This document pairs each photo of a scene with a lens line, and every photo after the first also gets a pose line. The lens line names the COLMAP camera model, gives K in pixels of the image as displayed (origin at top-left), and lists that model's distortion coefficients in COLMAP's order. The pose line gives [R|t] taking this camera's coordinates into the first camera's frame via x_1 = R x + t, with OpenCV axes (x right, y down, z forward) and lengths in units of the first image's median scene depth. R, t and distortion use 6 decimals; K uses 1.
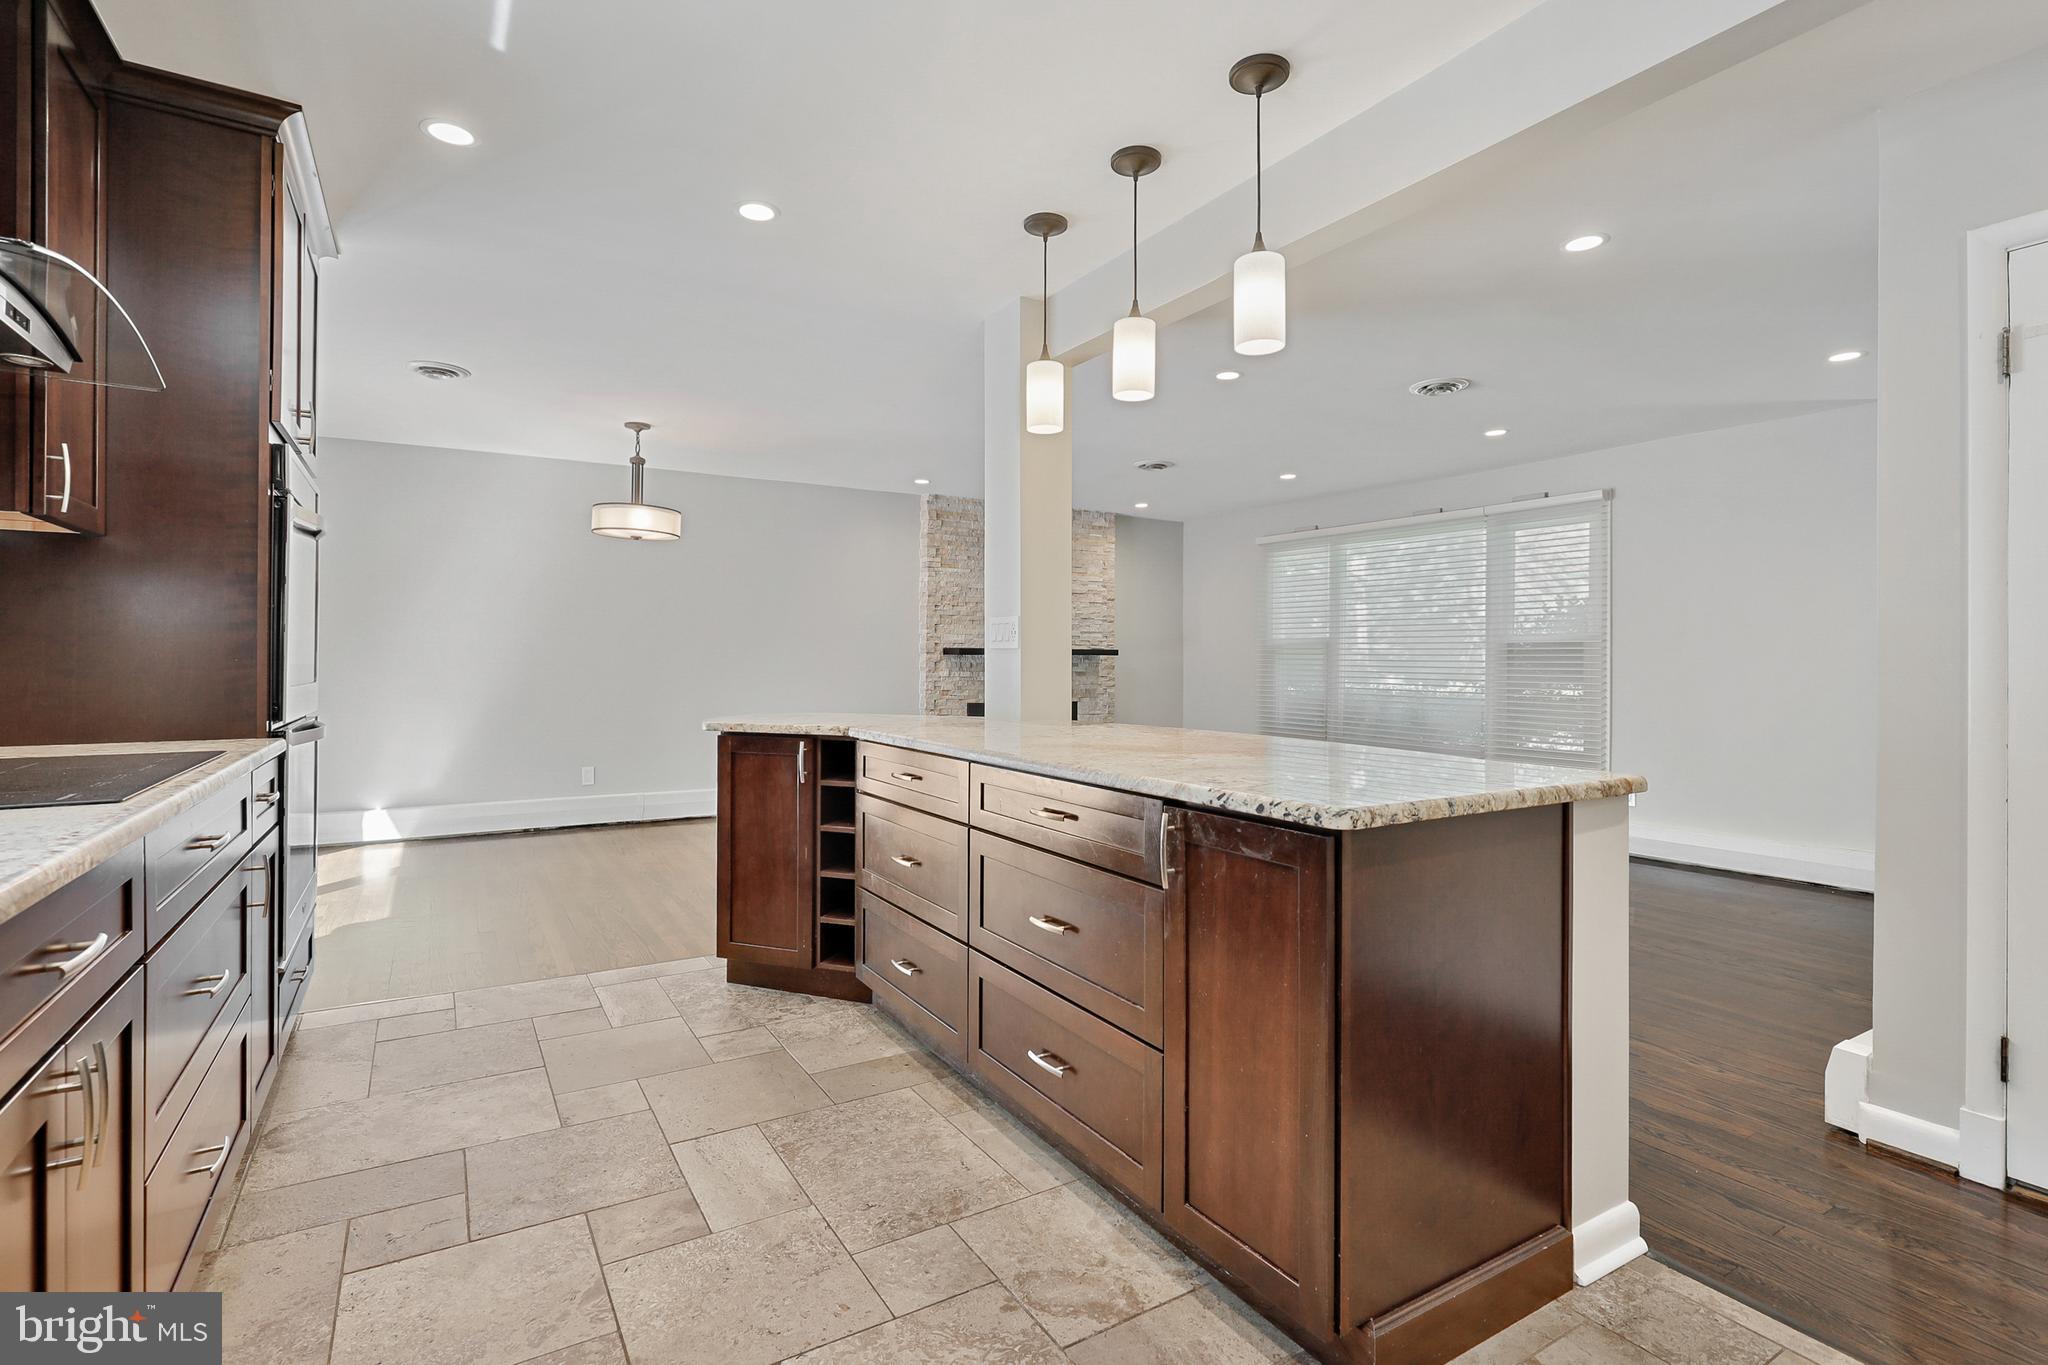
lens RADIAL K [[964.0, 0, 1012.6], [0, 964.0, 661.6], [0, 0, 1]] dist [-0.020466, -0.000079]
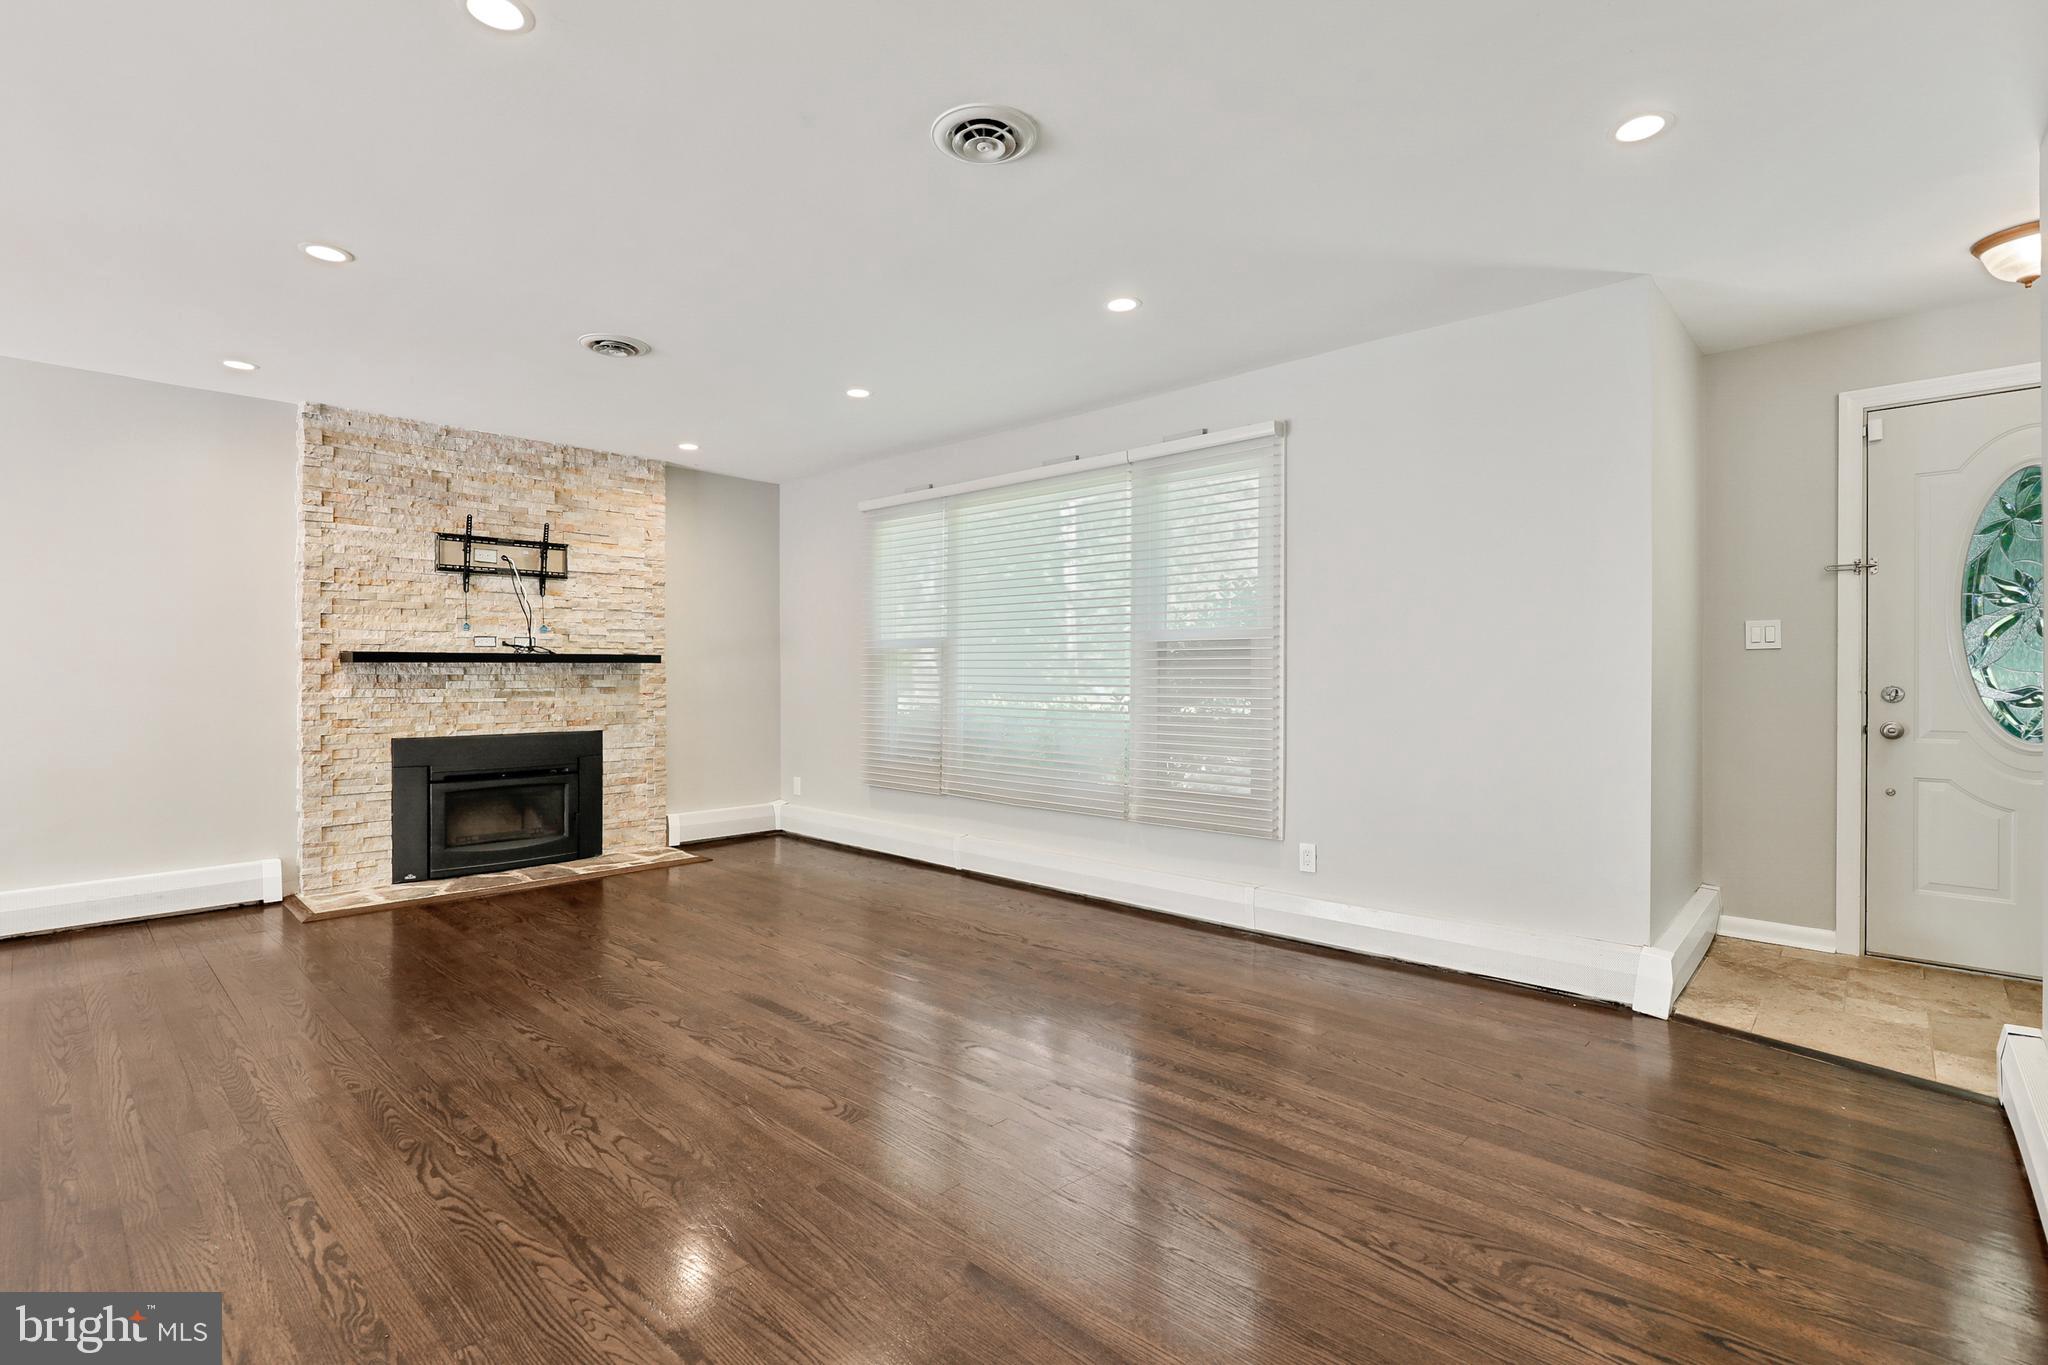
lens RADIAL K [[941.1, 0, 1035.1], [0, 941.1, 682.5], [0, 0, 1]] dist [0.001632, 0.000362]
pose [[0.961679, -0.009185, 0.274022, 0.246157], [0.006617, 0.999925, 0.010296, 0.003082], [-0.274096, -0.008088, 0.961668, 0.365973]]
